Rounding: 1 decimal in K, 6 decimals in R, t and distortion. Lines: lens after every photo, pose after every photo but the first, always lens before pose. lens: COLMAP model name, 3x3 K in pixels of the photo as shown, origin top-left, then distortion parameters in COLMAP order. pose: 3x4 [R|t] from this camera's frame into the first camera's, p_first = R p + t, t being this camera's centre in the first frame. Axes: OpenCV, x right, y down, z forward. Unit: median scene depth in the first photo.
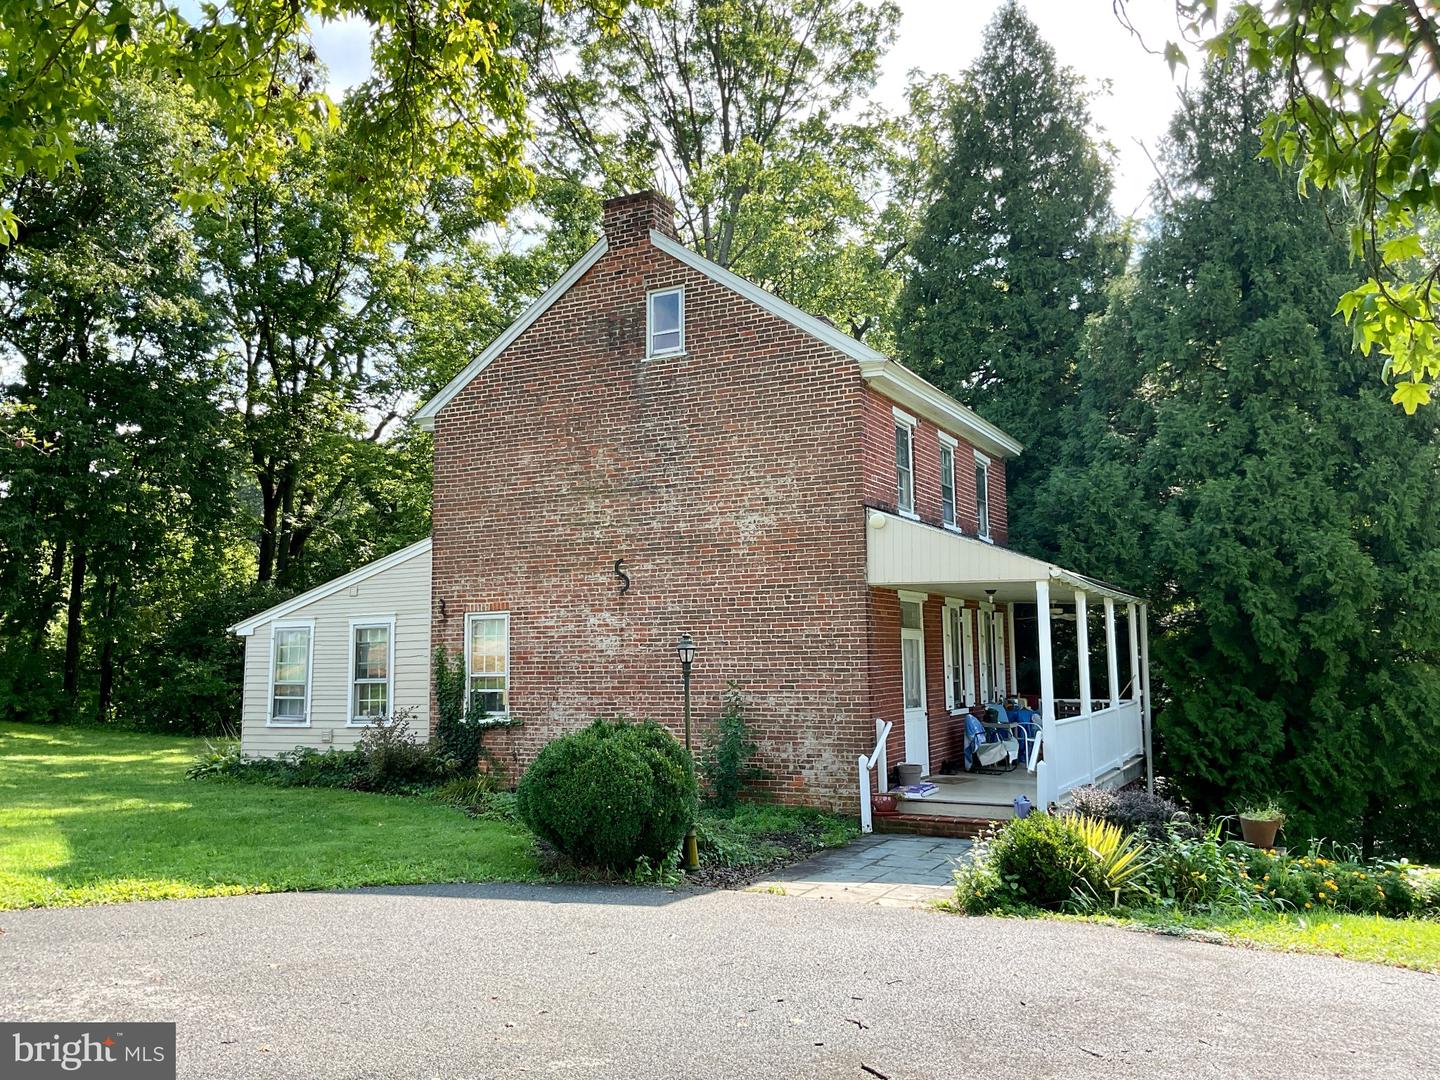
lens RADIAL K [[1212.9, 0, 720.0], [0, 1212.9, 540.0], [0, 0, 1]] dist [0.061309, -0.131978]
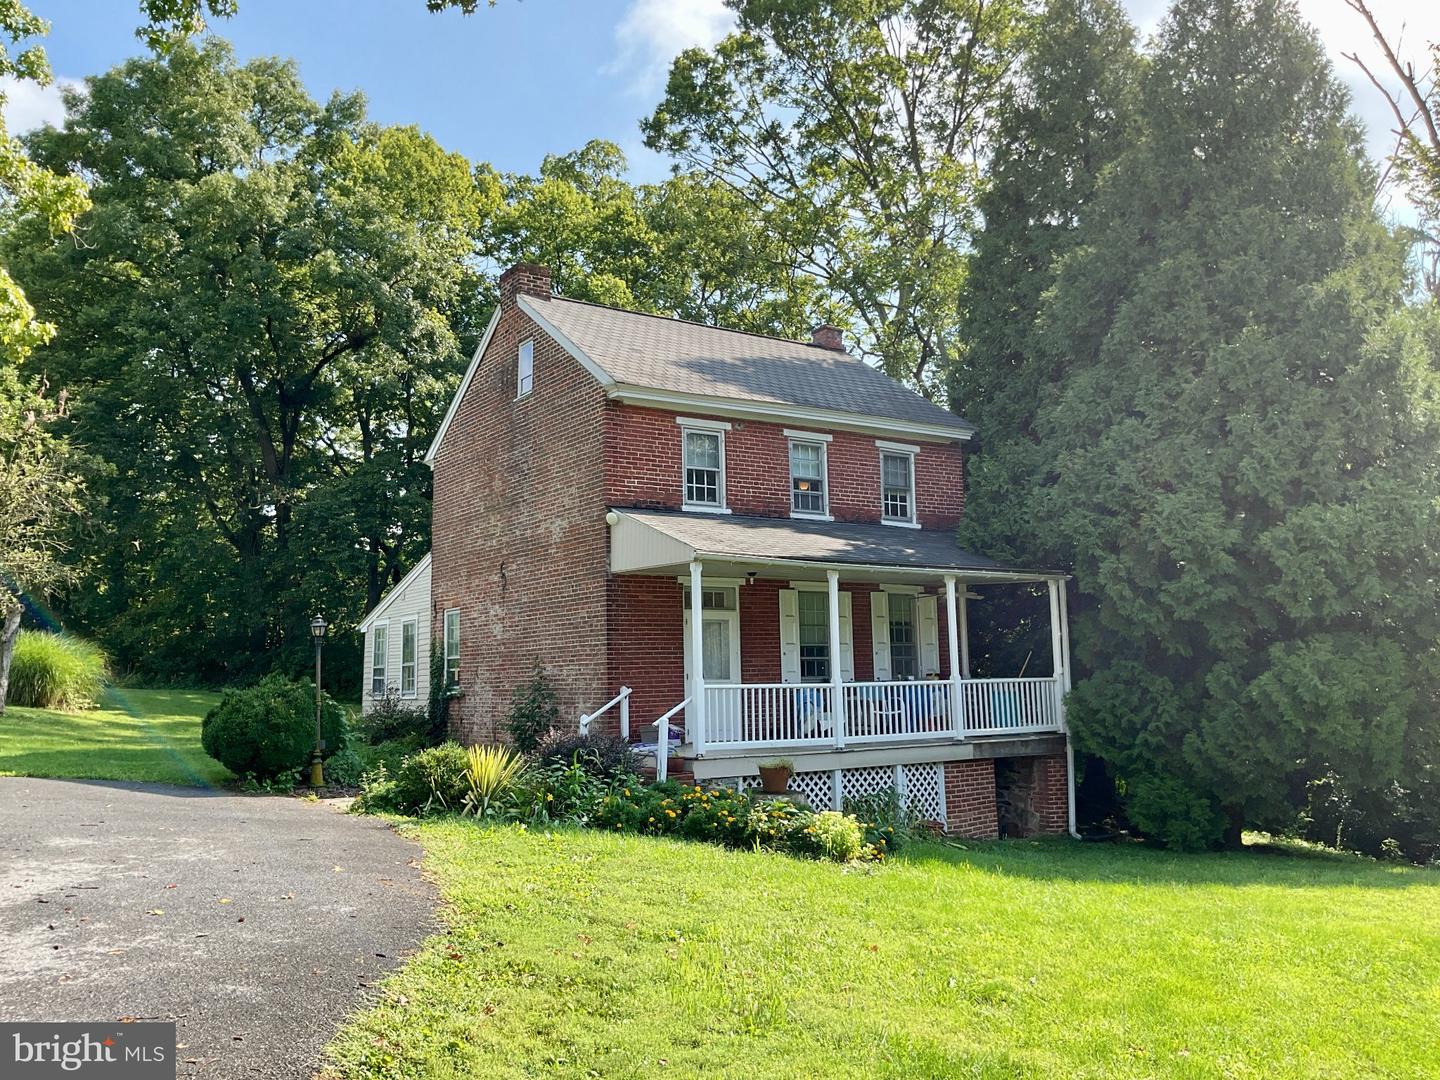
lens RADIAL K [[1212.9, 0, 720.0], [0, 1212.9, 540.0], [0, 0, 1]] dist [0.061309, -0.131978]
pose [[0.874777, -0.058745, -0.480951, 0.669142], [0.053307, 0.998266, -0.024973, 0.034061], [0.481584, -0.003793, 0.876392, 0.013342]]
